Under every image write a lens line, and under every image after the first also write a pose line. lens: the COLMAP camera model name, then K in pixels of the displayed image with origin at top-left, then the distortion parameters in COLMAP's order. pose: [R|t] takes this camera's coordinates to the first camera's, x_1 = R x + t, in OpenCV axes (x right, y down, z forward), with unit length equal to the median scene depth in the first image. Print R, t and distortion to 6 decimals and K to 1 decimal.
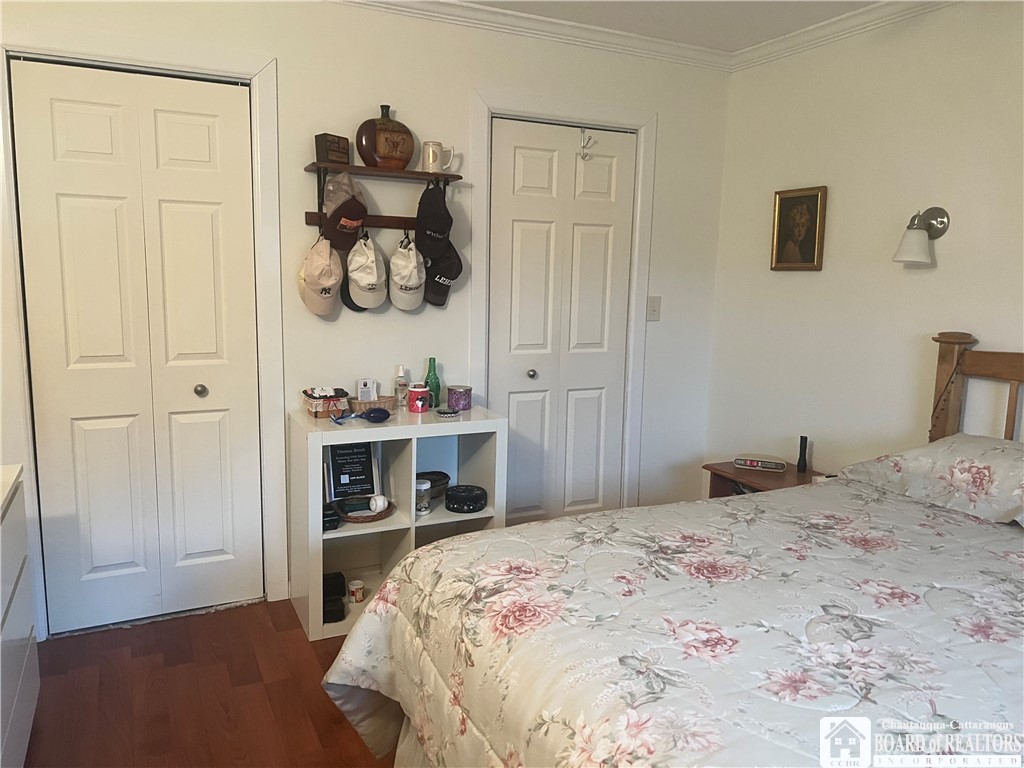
lens RADIAL K [[763.2, 0, 508.0], [0, 763.2, 385.7], [0, 0, 1]] dist [0.027731, -0.034831]
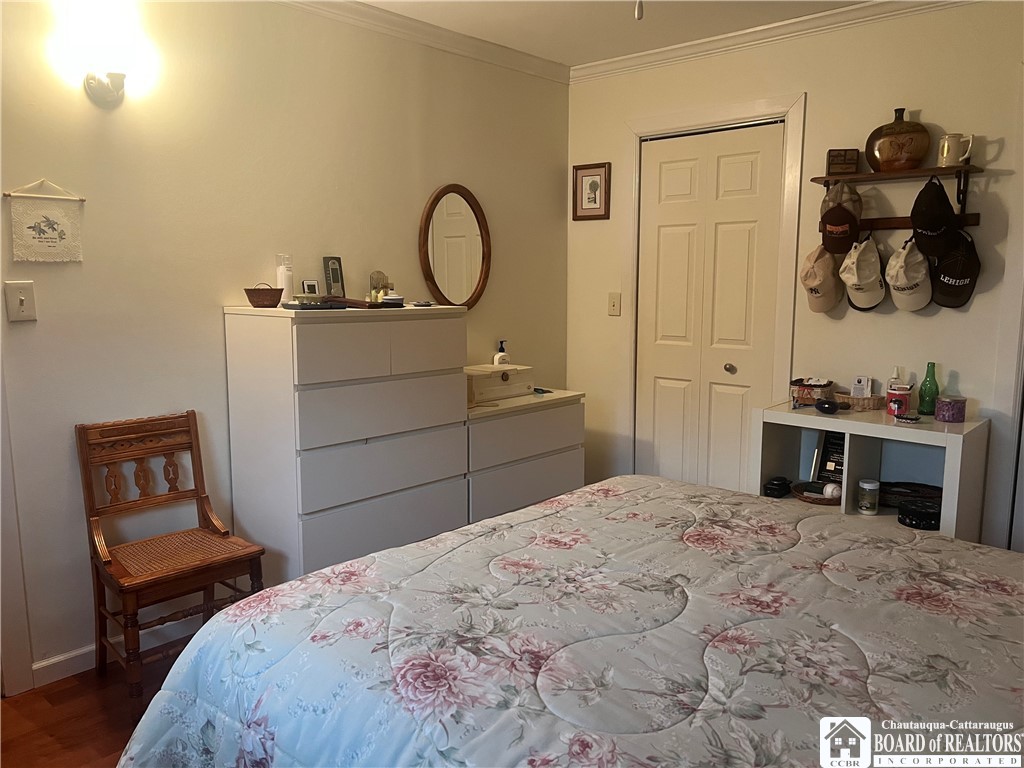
lens RADIAL K [[763.2, 0, 502.7], [0, 763.2, 383.7], [0, 0, 1]] dist [0.027731, -0.034831]
pose [[0.355195, 0.112635, -0.927982, 0.660372], [-0.129867, 0.989033, 0.070337, -0.009284], [0.925727, 0.095531, 0.365928, 0.182954]]
